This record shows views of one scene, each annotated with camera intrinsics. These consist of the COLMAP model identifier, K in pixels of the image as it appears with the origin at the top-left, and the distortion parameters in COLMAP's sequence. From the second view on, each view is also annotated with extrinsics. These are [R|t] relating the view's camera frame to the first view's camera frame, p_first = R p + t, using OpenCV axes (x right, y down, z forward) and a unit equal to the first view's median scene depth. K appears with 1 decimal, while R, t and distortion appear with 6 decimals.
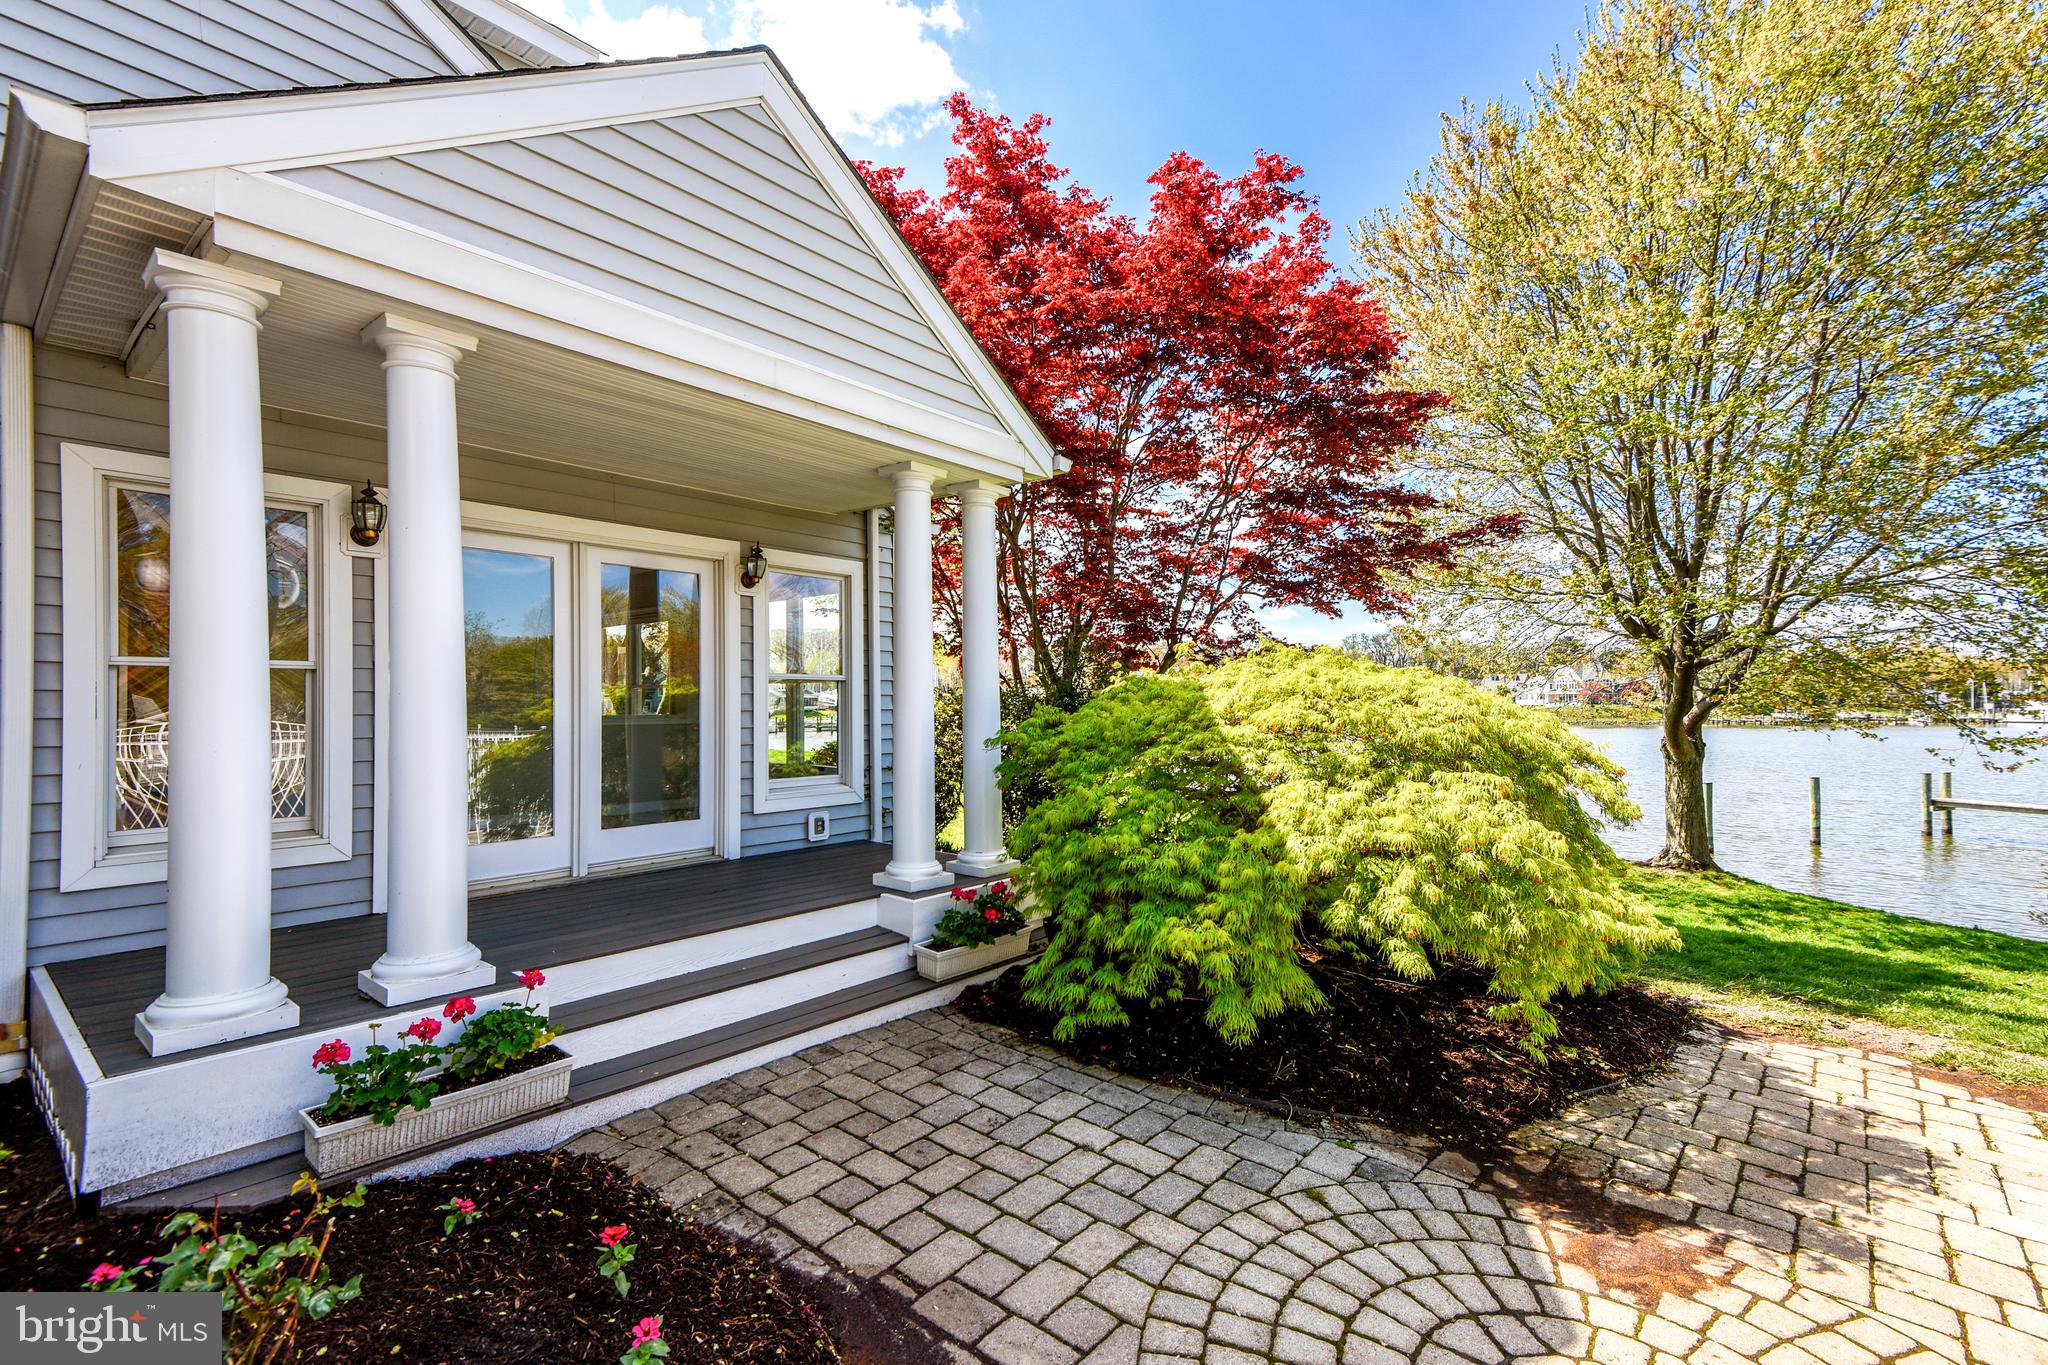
lens RADIAL K [[958.1, 0, 1011.2], [0, 958.1, 691.9], [0, 0, 1]] dist [-0.006511, -0.000615]
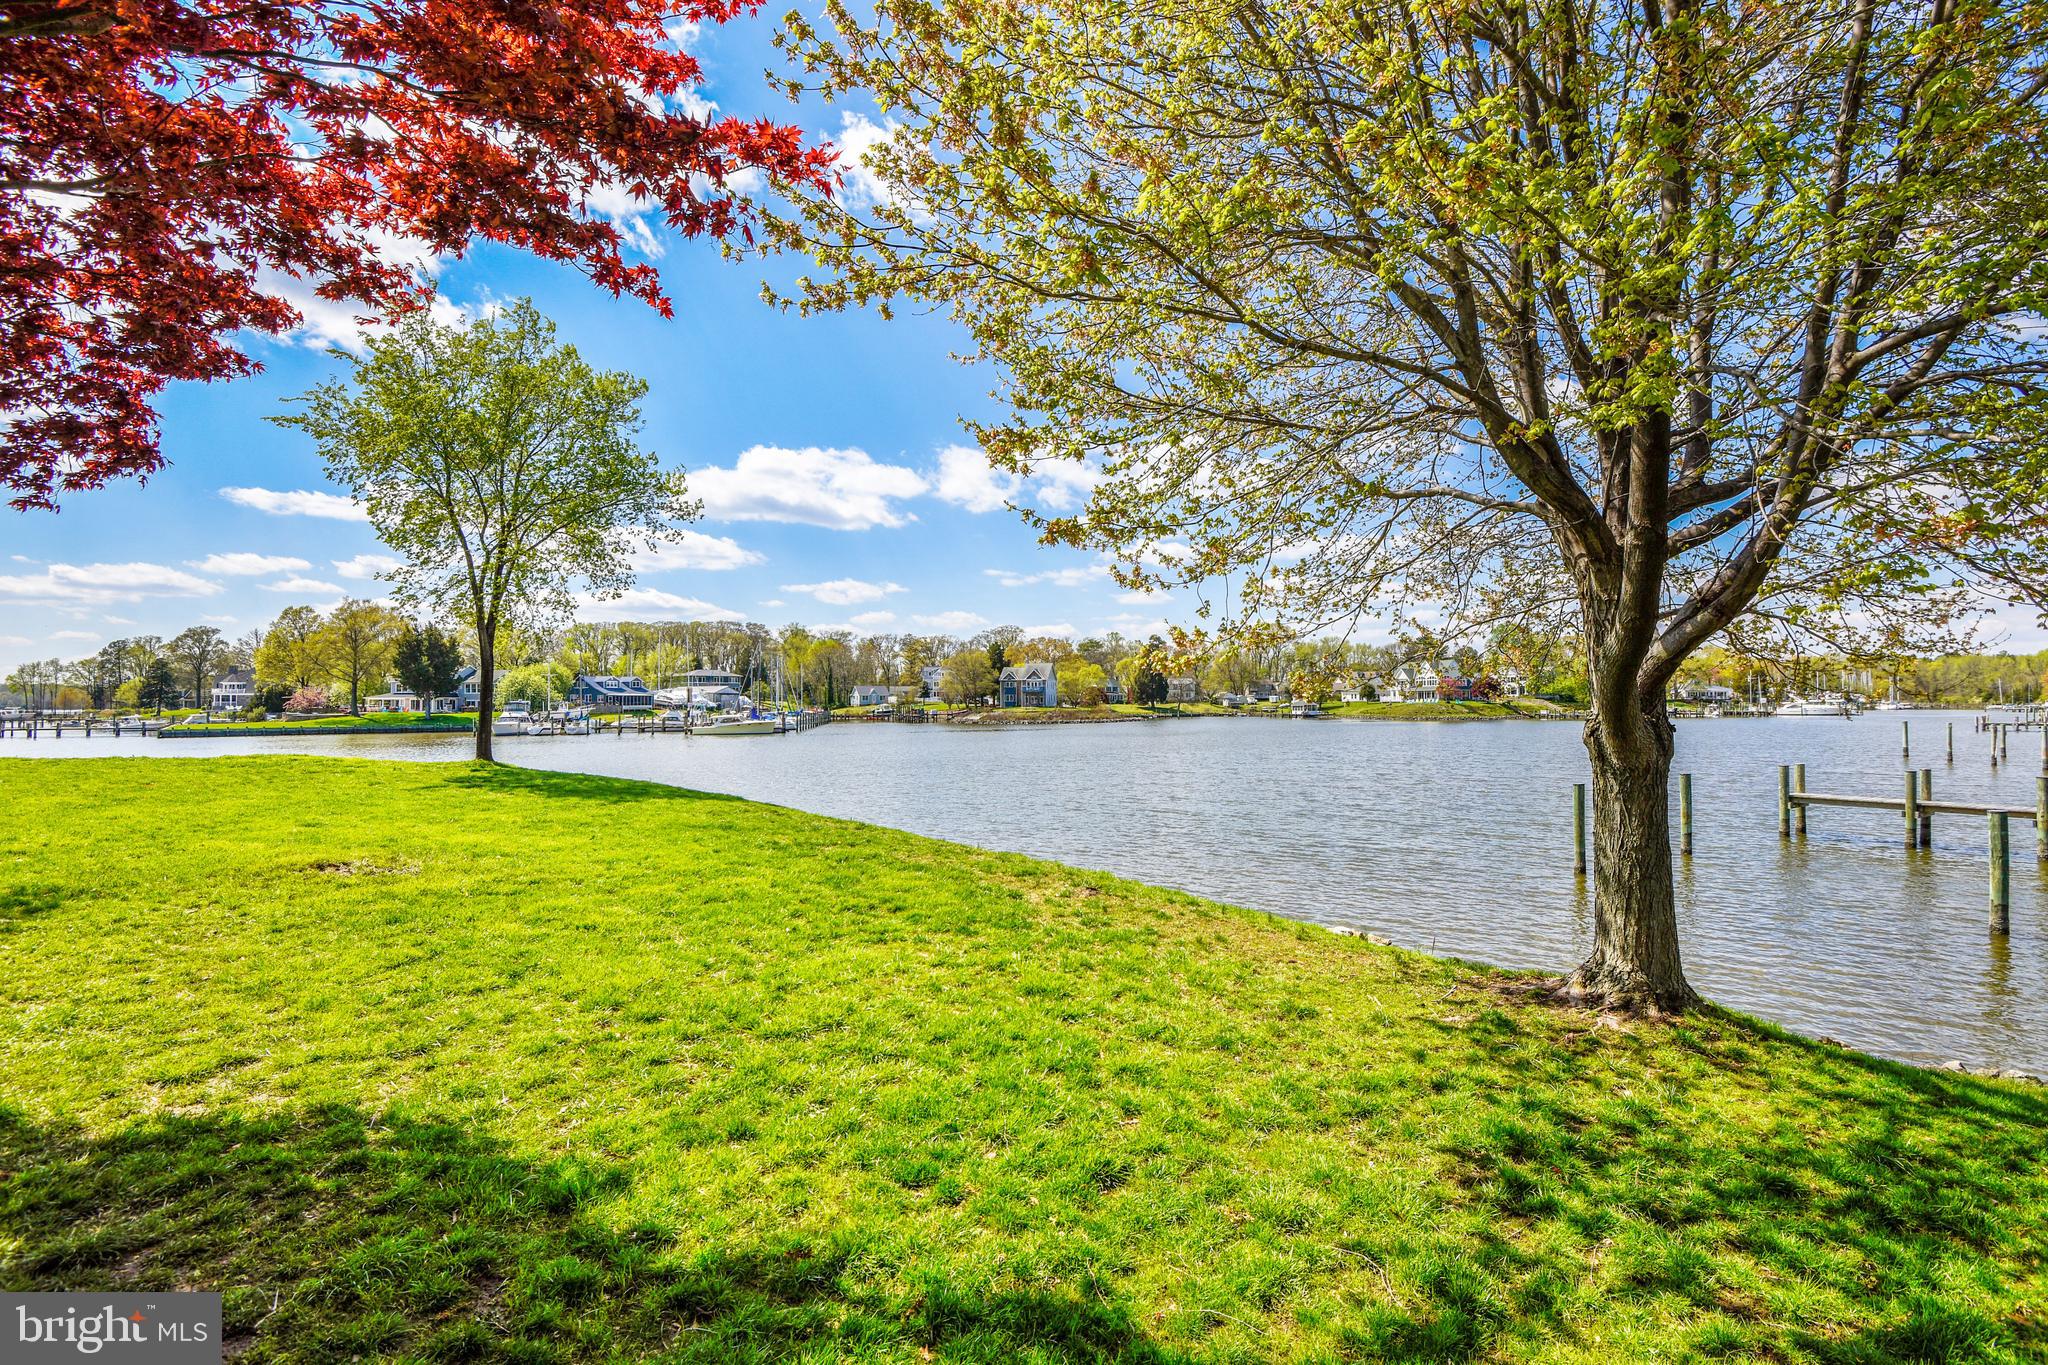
lens RADIAL K [[958.1, 0, 1045.0], [0, 958.1, 688.6], [0, 0, 1]] dist [-0.006511, -0.000615]
pose [[0.987033, -0.002692, 0.160496, 0.365496], [0.003222, 0.999990, -0.003040, 0.036756], [-0.160486, 0.003518, 0.987032, 0.607292]]
